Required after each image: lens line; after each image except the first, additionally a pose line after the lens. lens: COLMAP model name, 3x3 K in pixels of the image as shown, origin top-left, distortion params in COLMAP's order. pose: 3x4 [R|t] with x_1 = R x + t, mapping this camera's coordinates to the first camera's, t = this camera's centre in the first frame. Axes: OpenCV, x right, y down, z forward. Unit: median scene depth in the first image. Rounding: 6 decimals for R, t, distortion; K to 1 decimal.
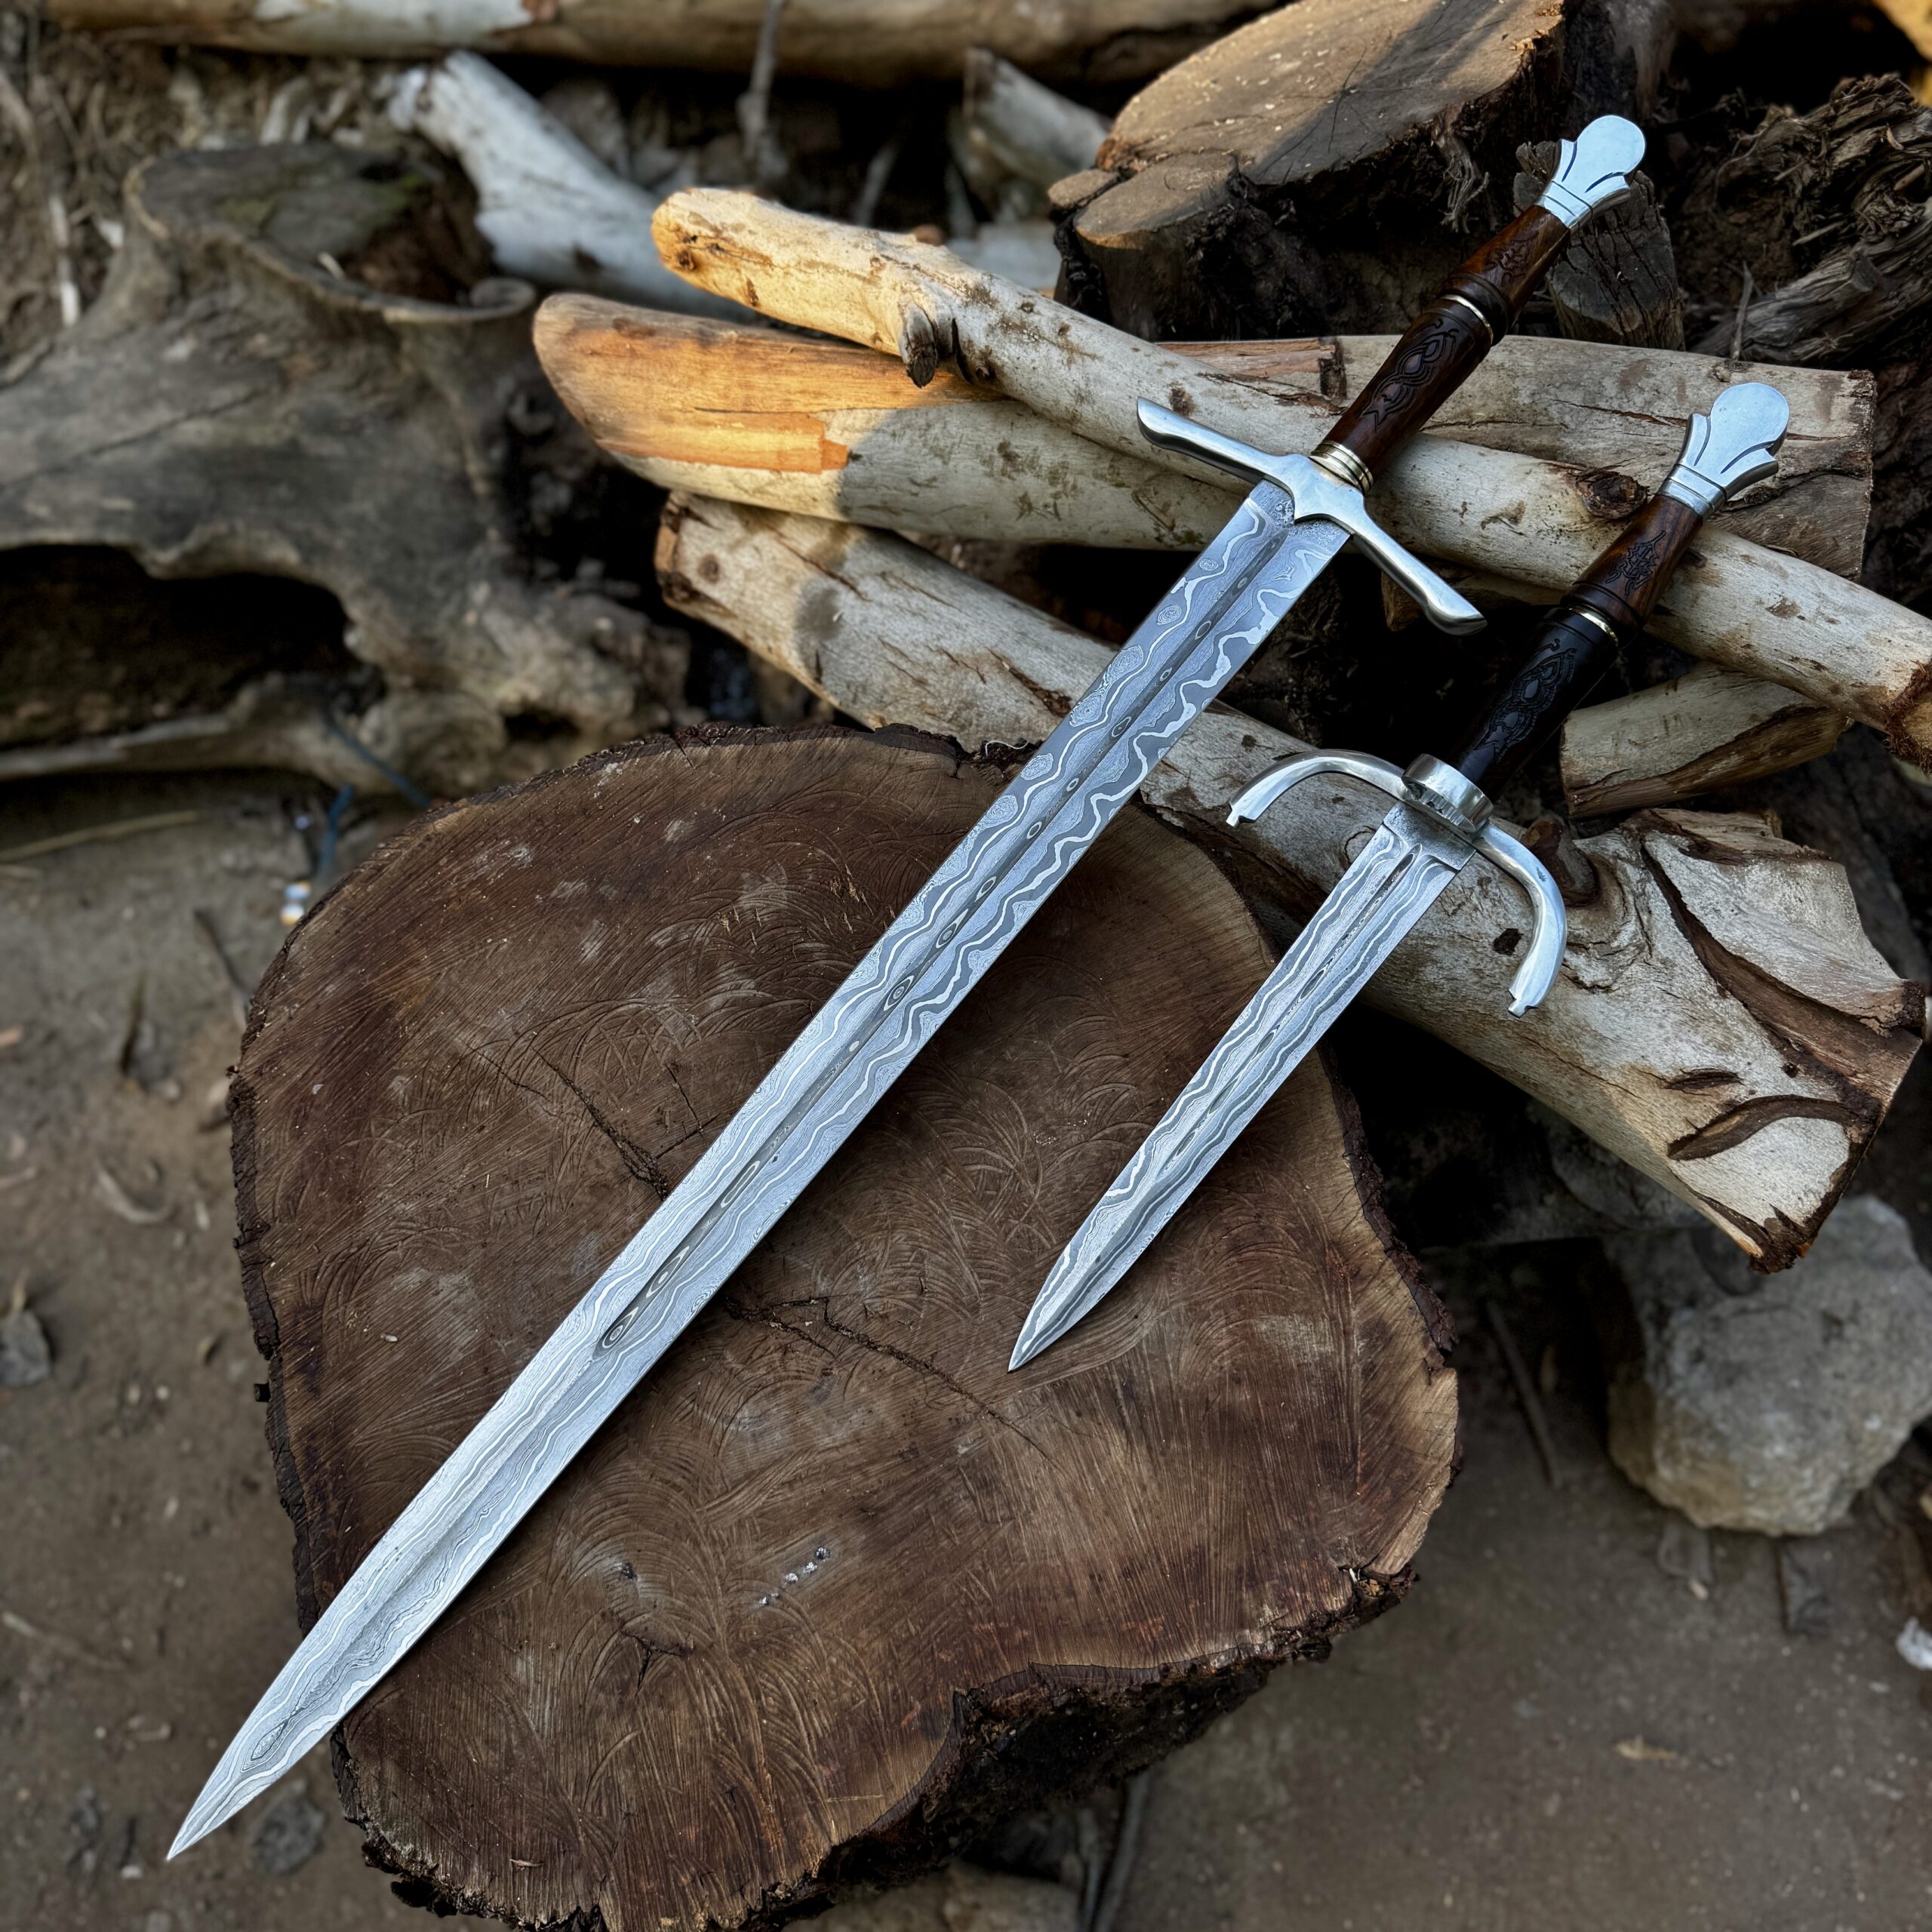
lens RADIAL K [[1808.8, 0, 971.5], [0, 1808.8, 978.6], [0, 0, 1]] dist [0.145099, -0.291223]
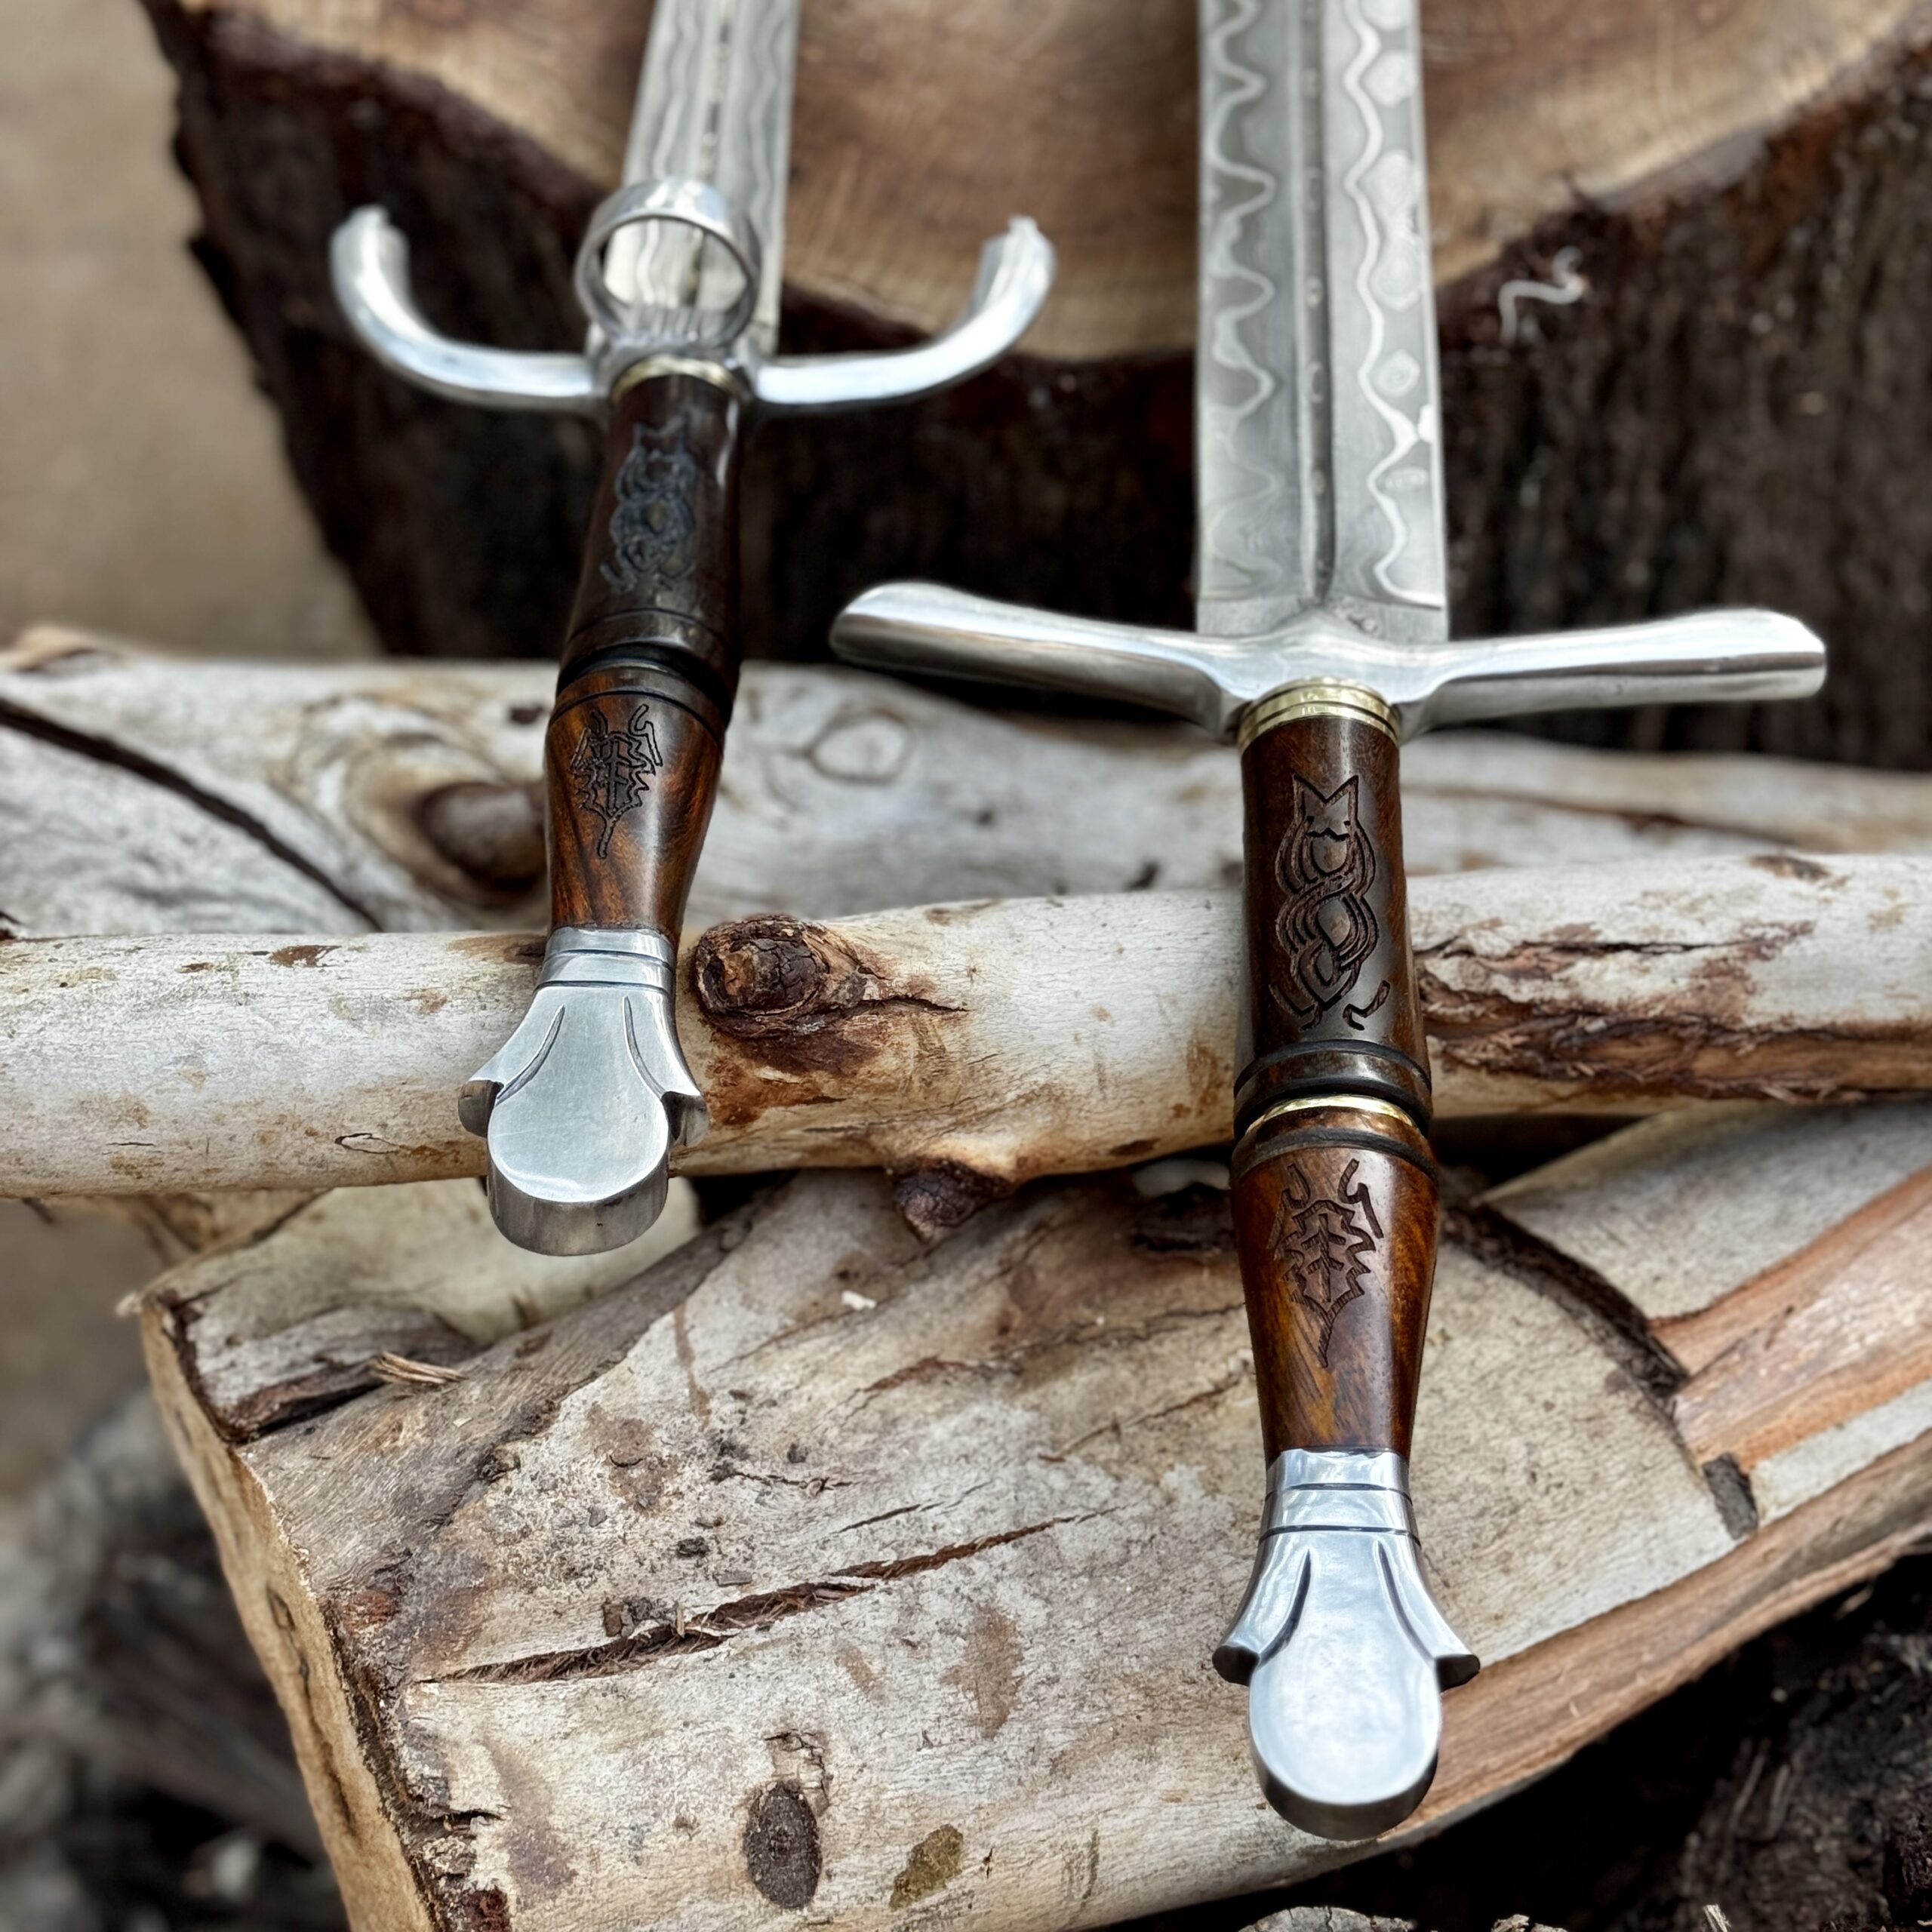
lens RADIAL K [[3596.4, 0, 969.5], [0, 3596.4, 990.4], [0, 0, 1]] dist [0.147812, -0.131383]
pose [[-0.775589, 0.592165, -0.218634, 0.495179], [-0.554655, -0.473954, 0.683905, -0.857065], [0.301362, 0.651696, 0.696041, 0.433981]]
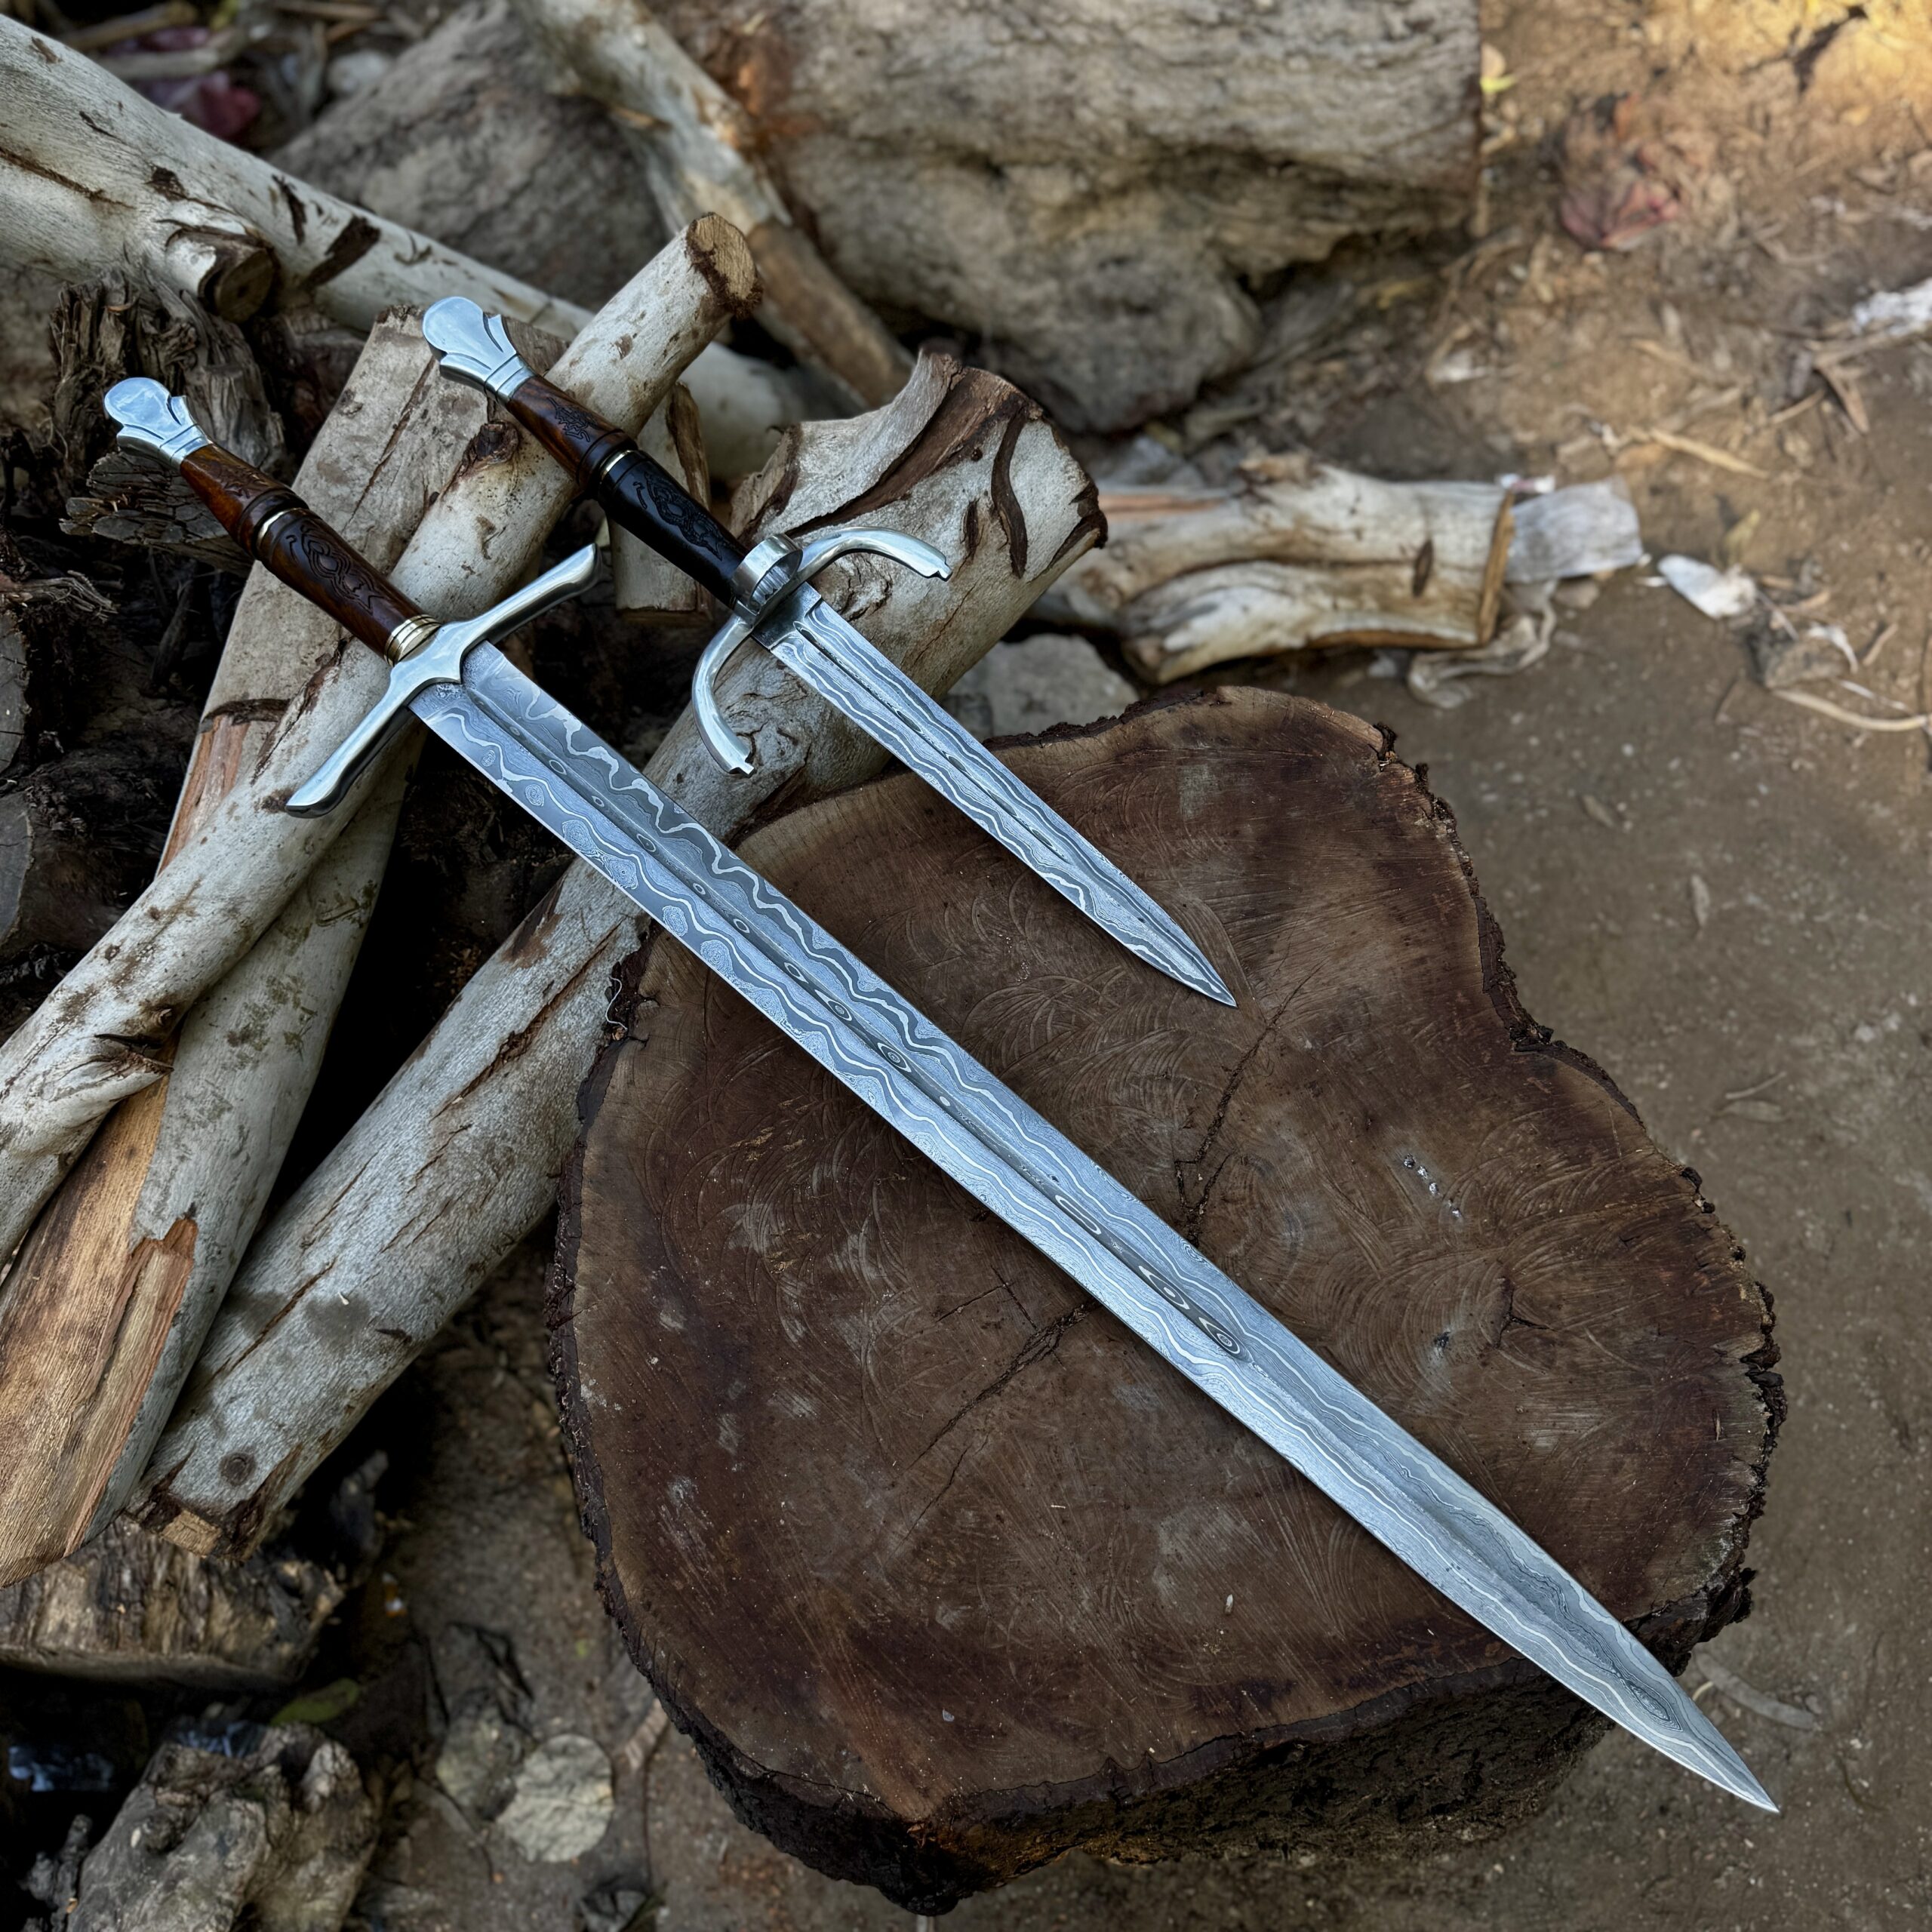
lens RADIAL K [[1808.8, 0, 971.5], [0, 1808.8, 978.6], [0, 0, 1]] dist [0.145099, -0.291223]
pose [[0.022282, -0.866189, 0.499220, -0.498329], [0.953481, 0.168567, 0.249920, -0.207972], [-0.300630, 0.470428, 0.829650, 0.120463]]
